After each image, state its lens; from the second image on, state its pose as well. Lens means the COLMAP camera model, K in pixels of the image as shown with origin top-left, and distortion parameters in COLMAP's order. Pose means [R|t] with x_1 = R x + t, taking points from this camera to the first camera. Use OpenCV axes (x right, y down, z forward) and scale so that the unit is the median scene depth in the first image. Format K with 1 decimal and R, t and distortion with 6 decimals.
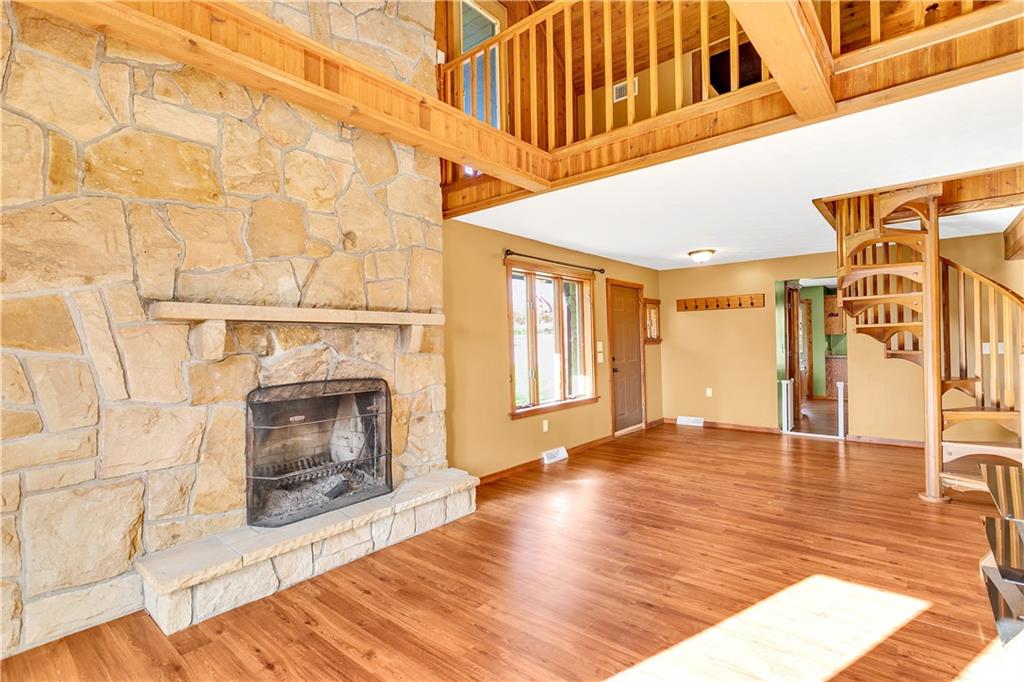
lens RADIAL K [[485.6, 0, 502.2], [0, 485.6, 341.8], [0, 0, 1]] dist [0.000574, 0.001981]
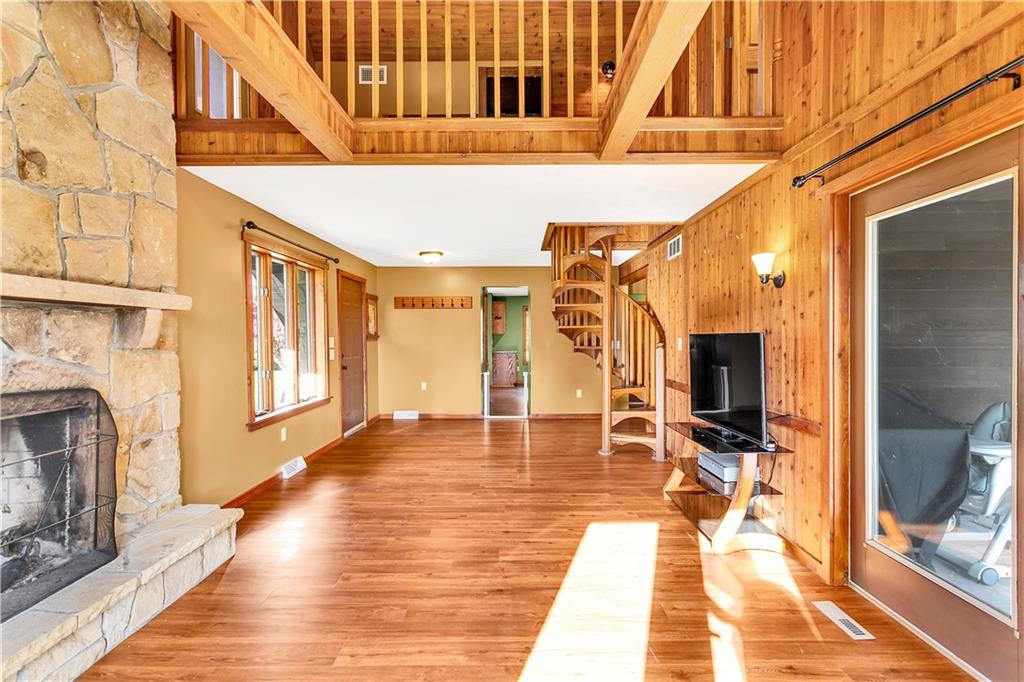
lens RADIAL K [[485.6, 0, 509.9], [0, 485.6, 341.4], [0, 0, 1]] dist [0.000574, 0.001981]
pose [[0.762035, 0.007262, 0.647495, -0.226503], [-0.010228, 0.999947, 0.000821, 0.006340], [-0.647455, -0.007248, 0.762069, 0.128712]]
